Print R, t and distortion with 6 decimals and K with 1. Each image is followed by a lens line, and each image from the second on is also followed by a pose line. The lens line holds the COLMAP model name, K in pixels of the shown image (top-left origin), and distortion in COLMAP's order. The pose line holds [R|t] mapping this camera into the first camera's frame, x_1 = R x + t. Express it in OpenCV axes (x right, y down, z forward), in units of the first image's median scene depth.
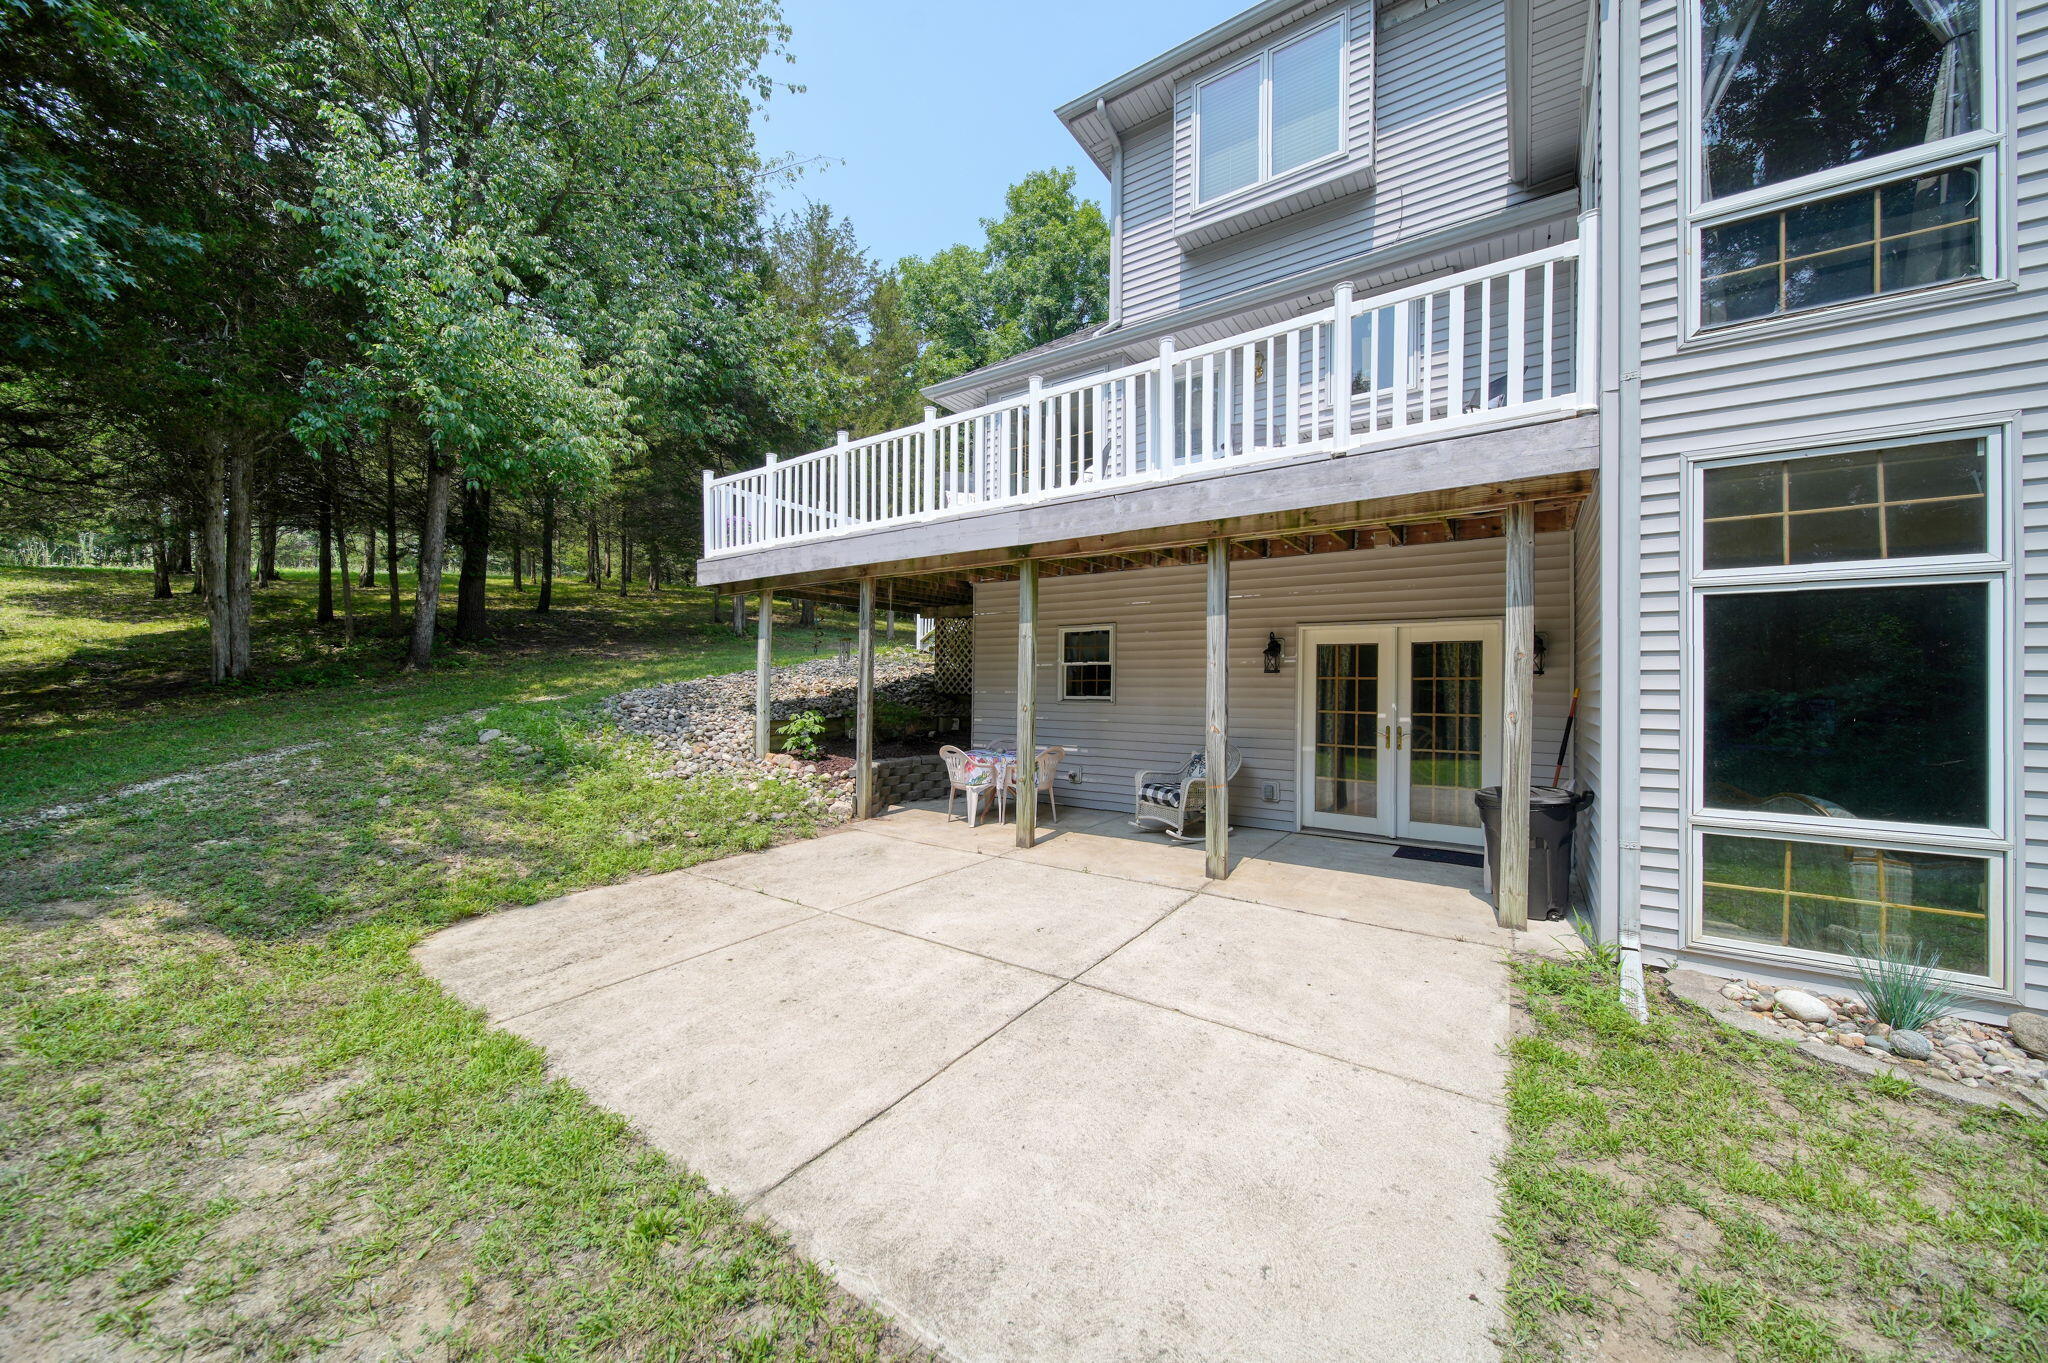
lens RADIAL K [[730.5, 0, 1022.3], [0, 730.5, 686.1], [0, 0, 1]] dist [0.000088, 0.000118]
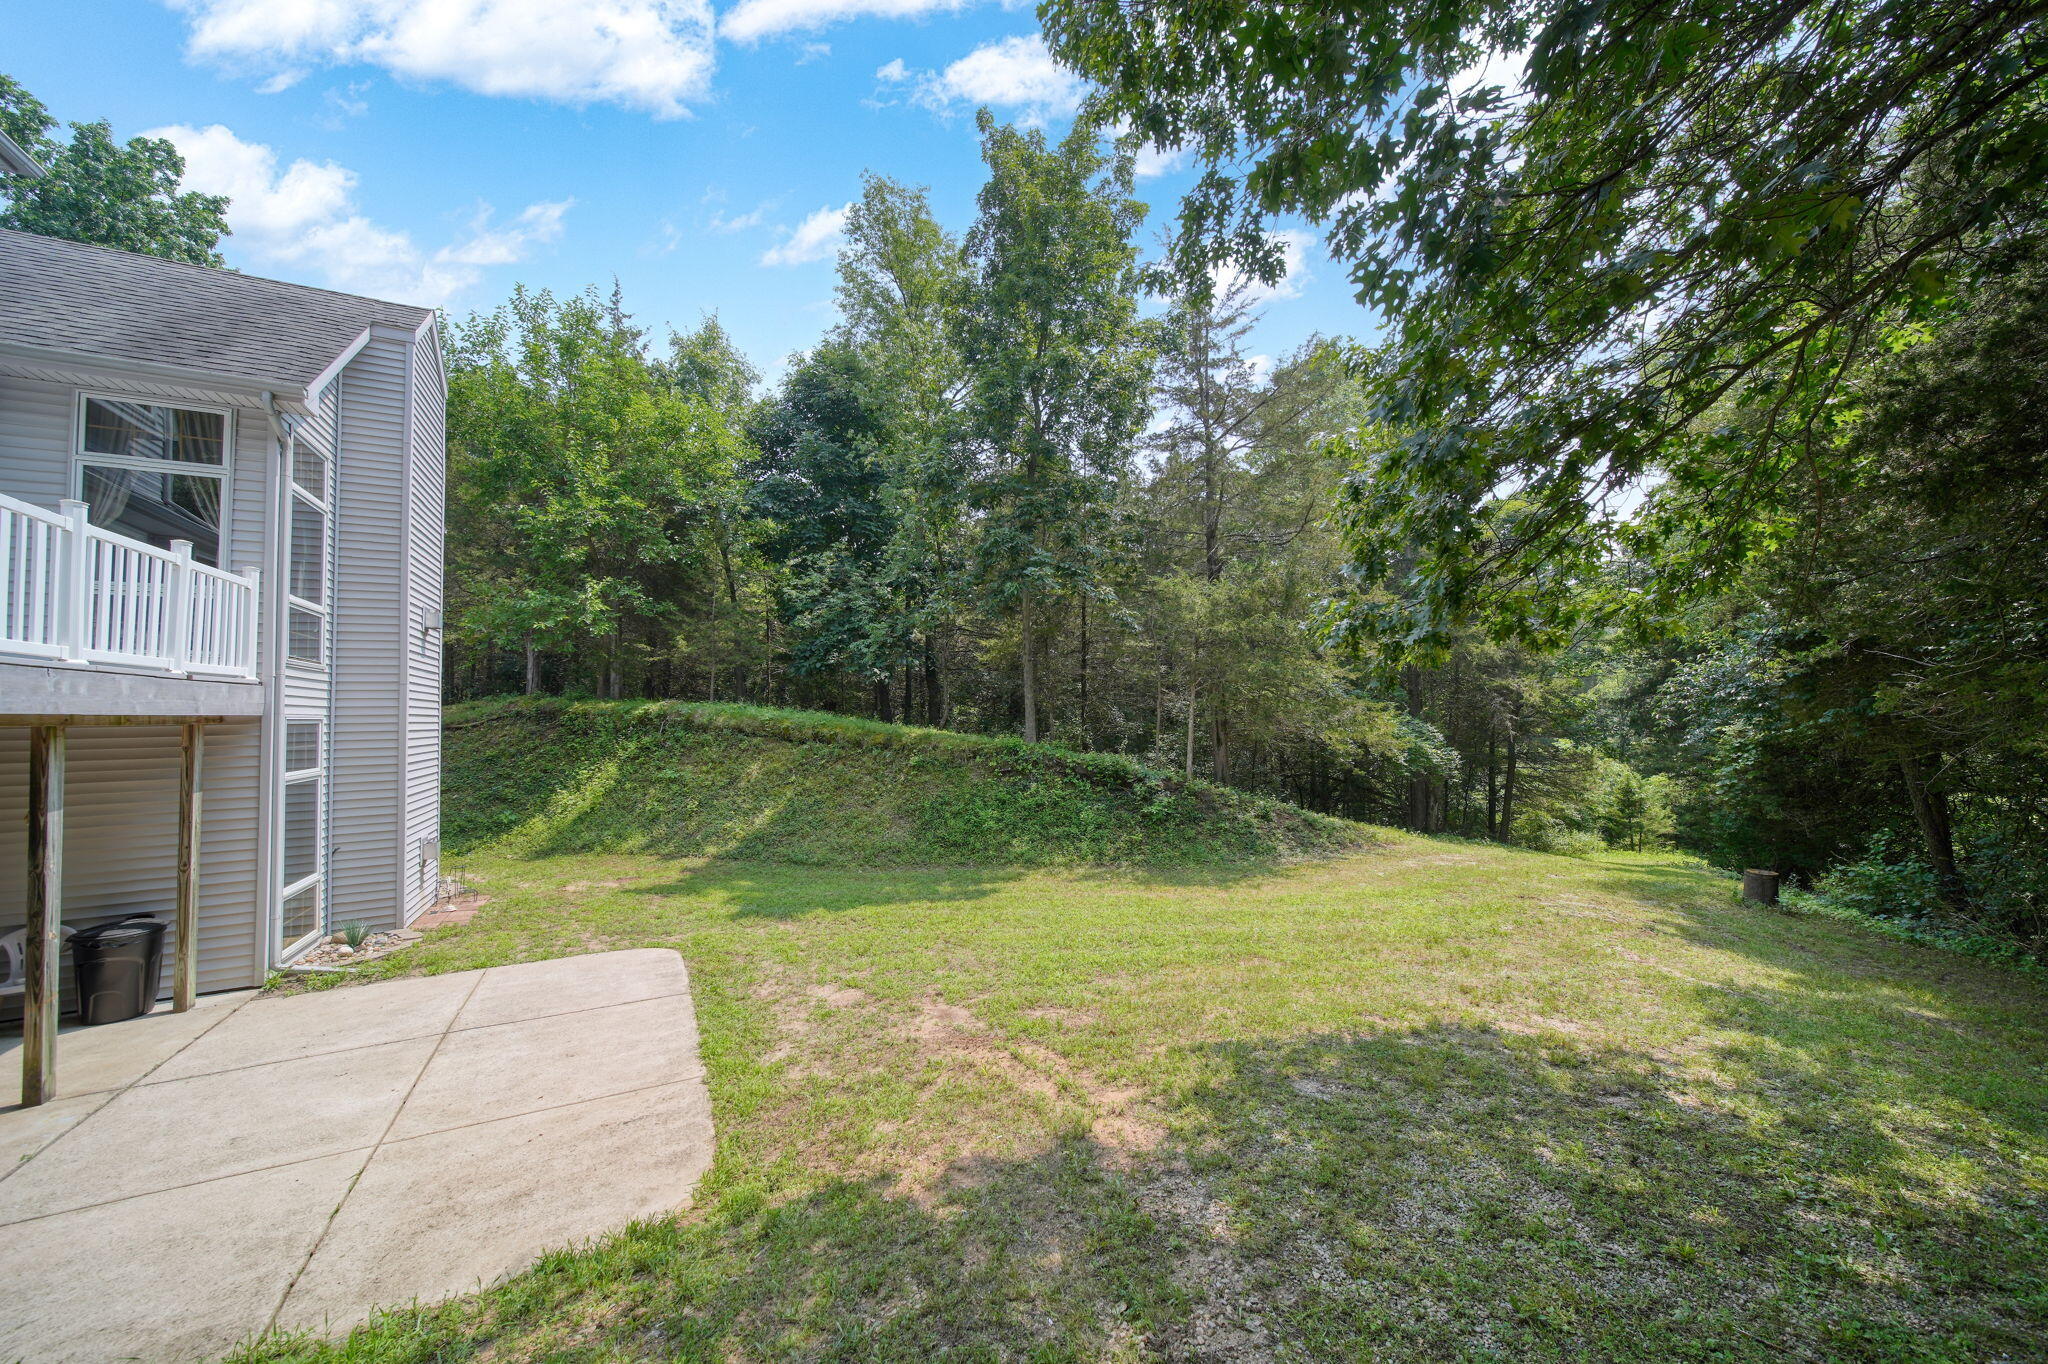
lens RADIAL K [[730.5, 0, 1023.6], [0, 730.5, 684.7], [0, 0, 1]] dist [0.000088, 0.000118]
pose [[-0.893344, 0.028070, 0.448496, -2.392633], [0.007193, 0.998812, -0.048187, -0.387231], [-0.449316, -0.039822, -0.892485, 2.440794]]
